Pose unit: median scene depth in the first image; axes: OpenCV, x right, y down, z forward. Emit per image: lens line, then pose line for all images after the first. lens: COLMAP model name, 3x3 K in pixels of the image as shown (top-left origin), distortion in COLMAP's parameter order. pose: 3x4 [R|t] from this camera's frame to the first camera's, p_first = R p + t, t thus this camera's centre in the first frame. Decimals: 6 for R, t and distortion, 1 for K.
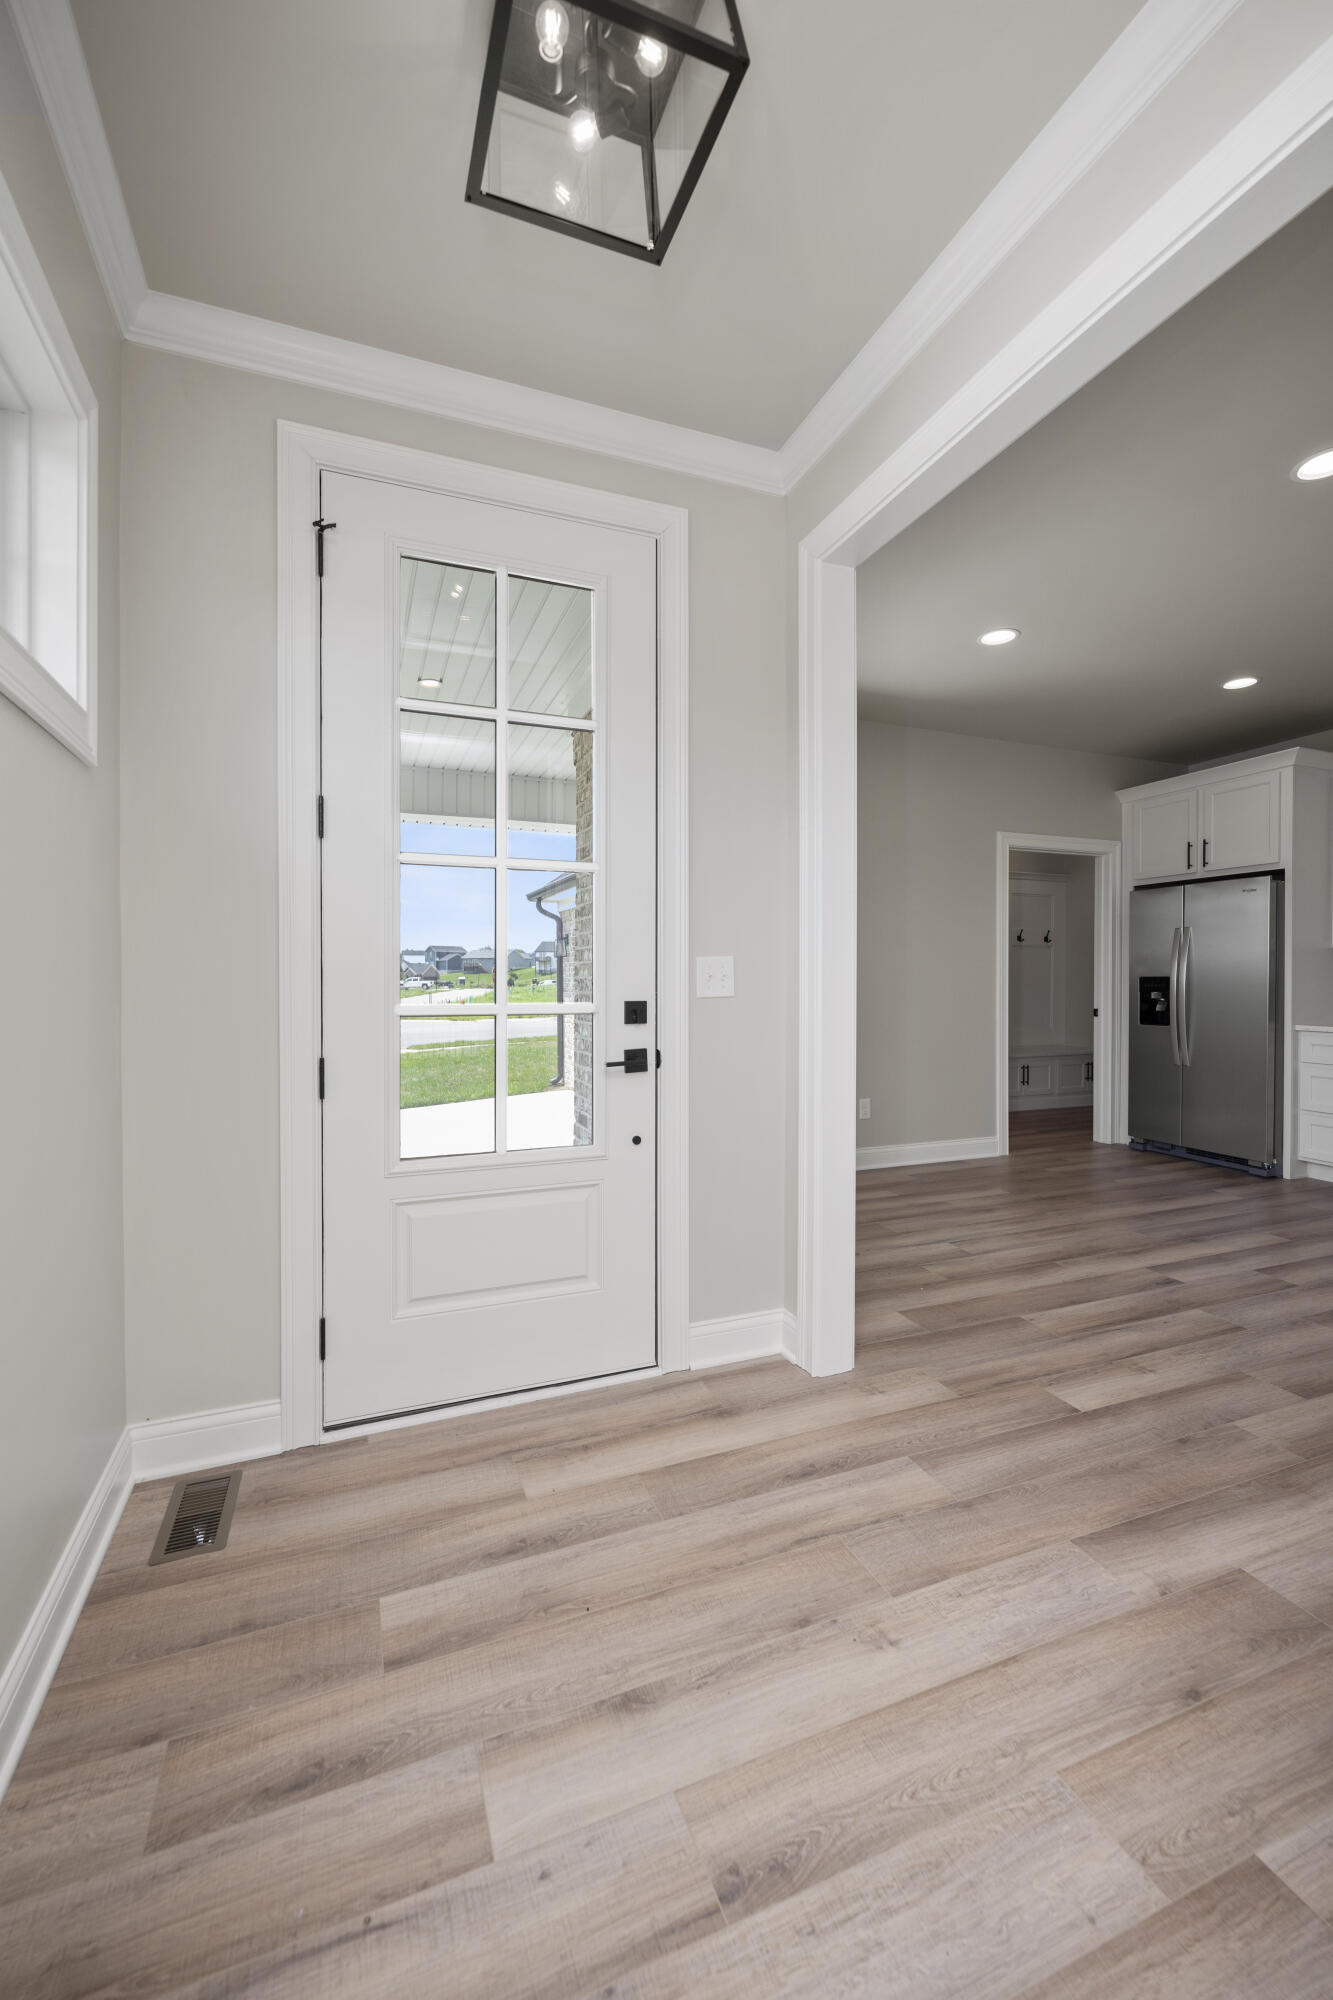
lens RADIAL K [[804.2, 0, 660.4], [0, 804.2, 986.4], [0, 0, 1]] dist [-0.002926, 0.001099]
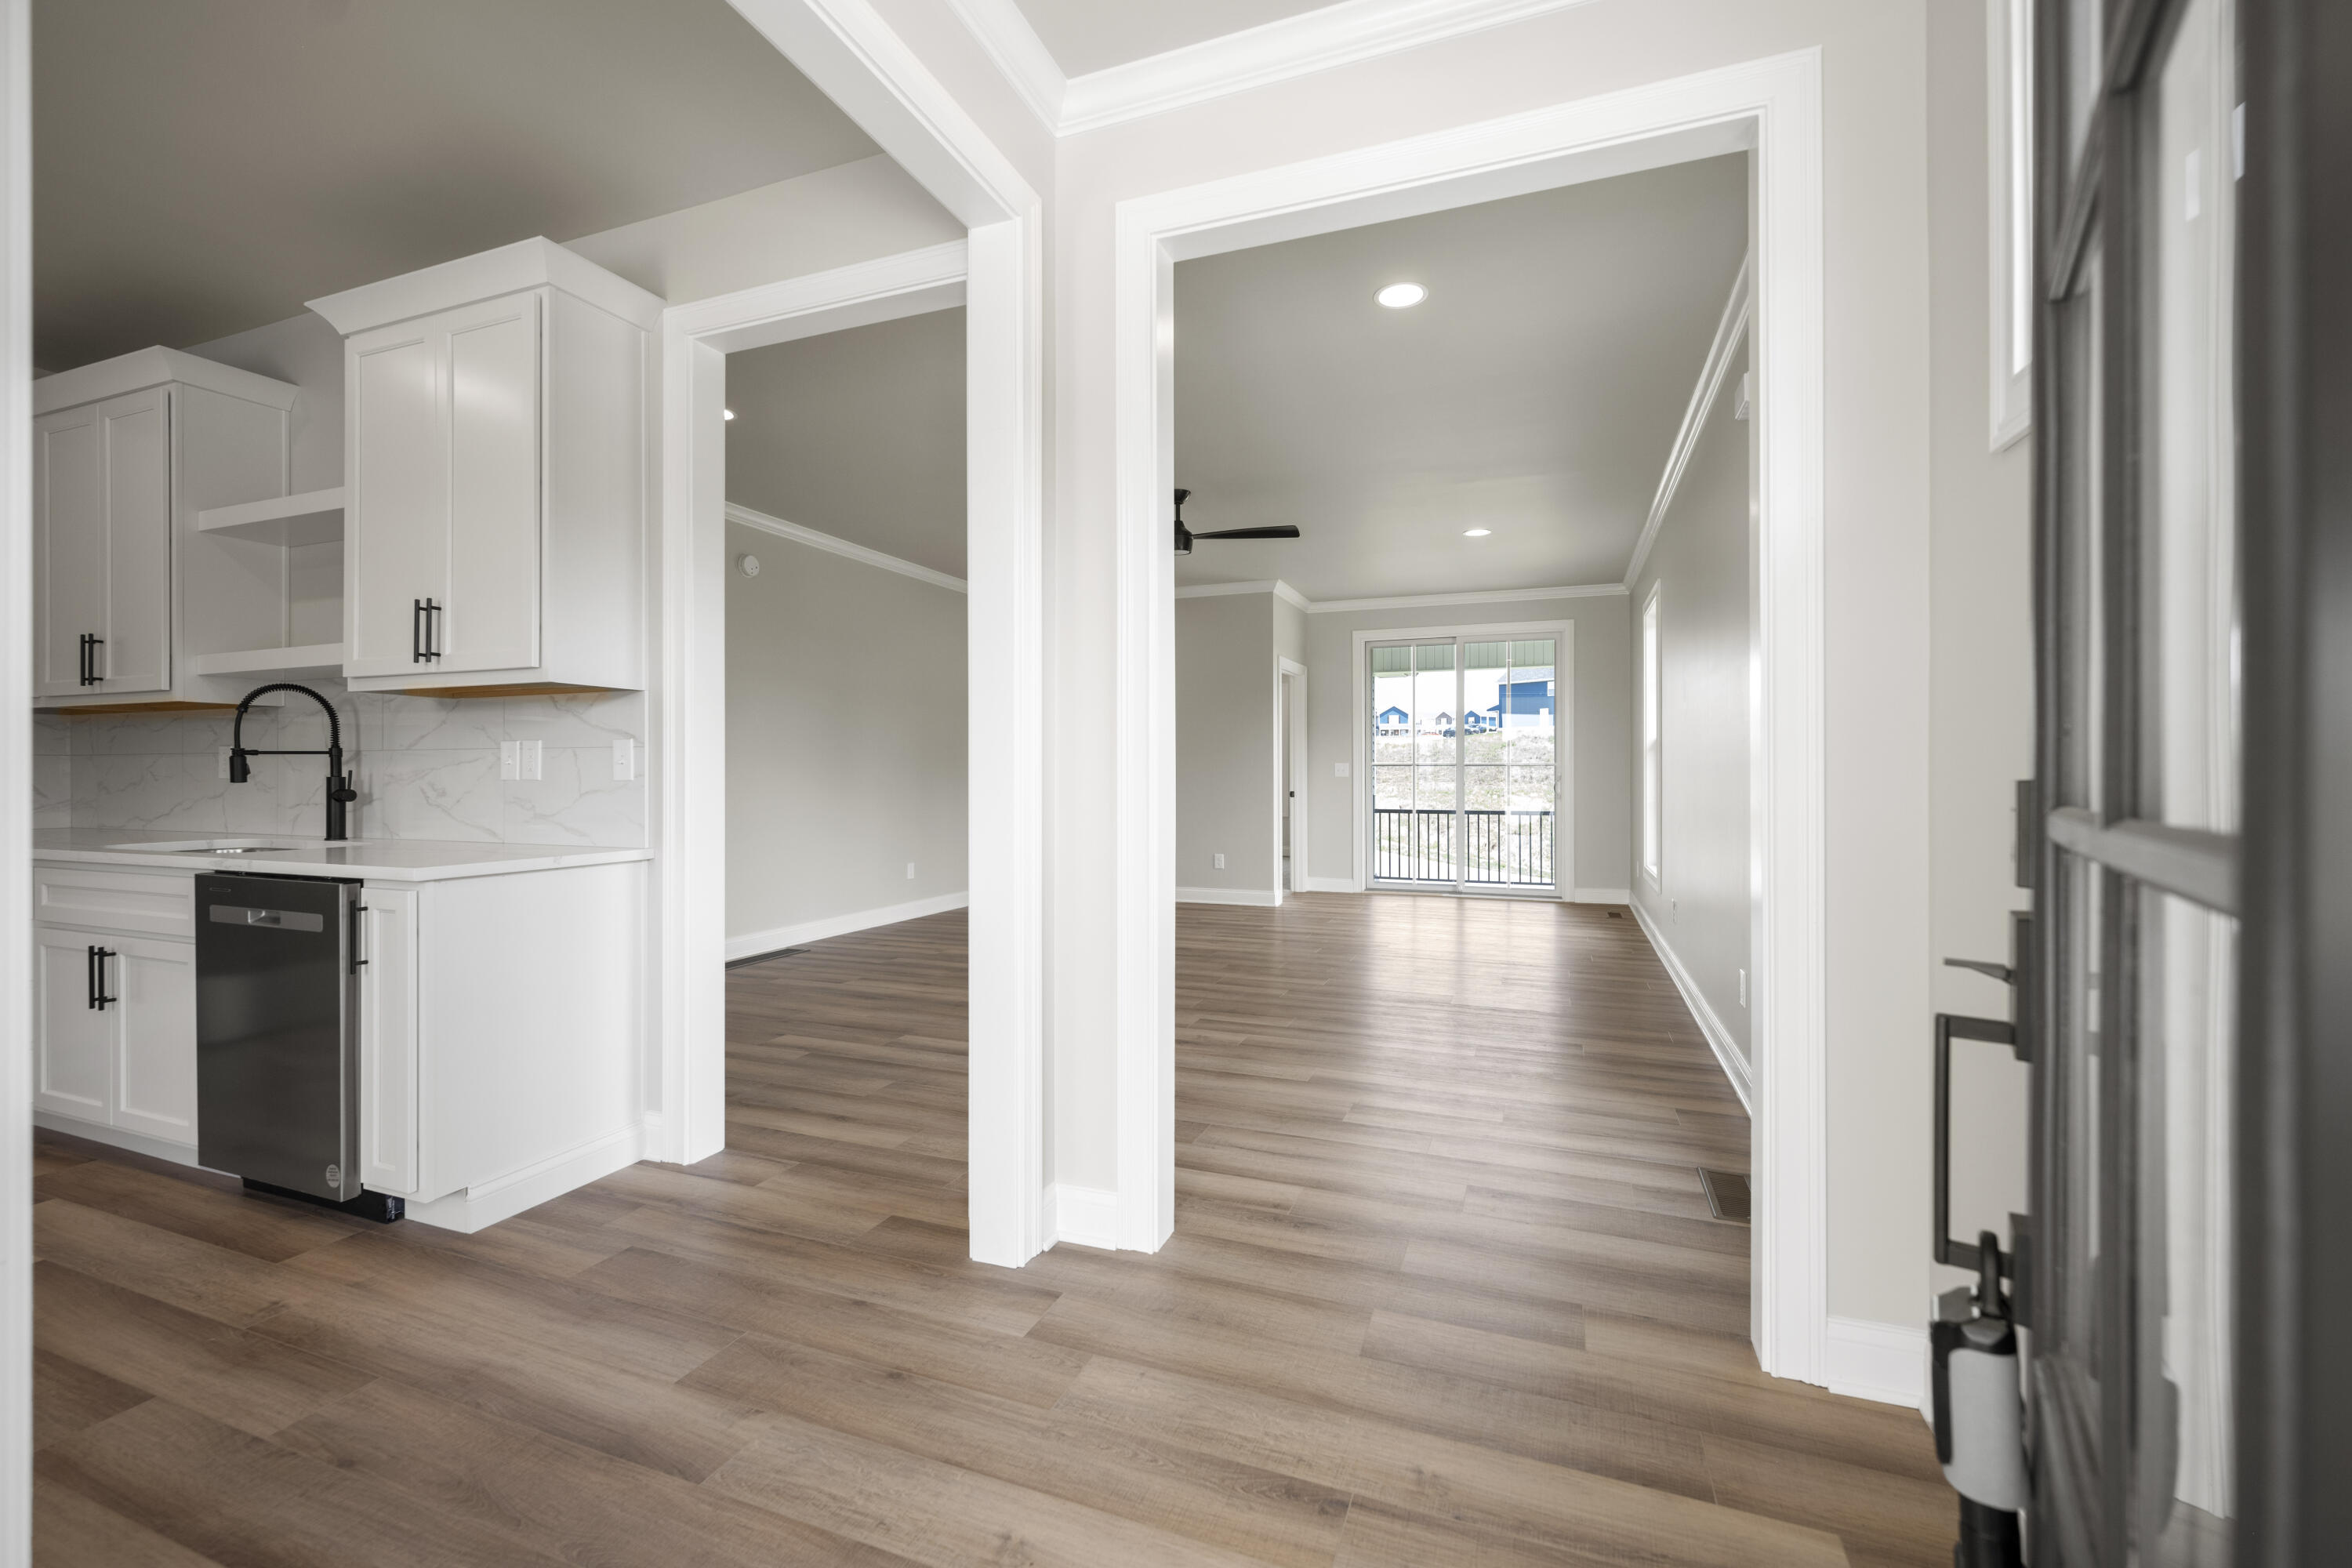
lens RADIAL K [[980.2, 0, 1165.1], [0, 980.2, 783.1], [0, 0, 1]] dist [0.004872, 0.000431]
pose [[-0.732188, -0.006889, 0.681068, -0.157215], [0.007305, 0.999812, 0.017966, 0.005176], [-0.681063, 0.018130, -0.732000, 0.488912]]
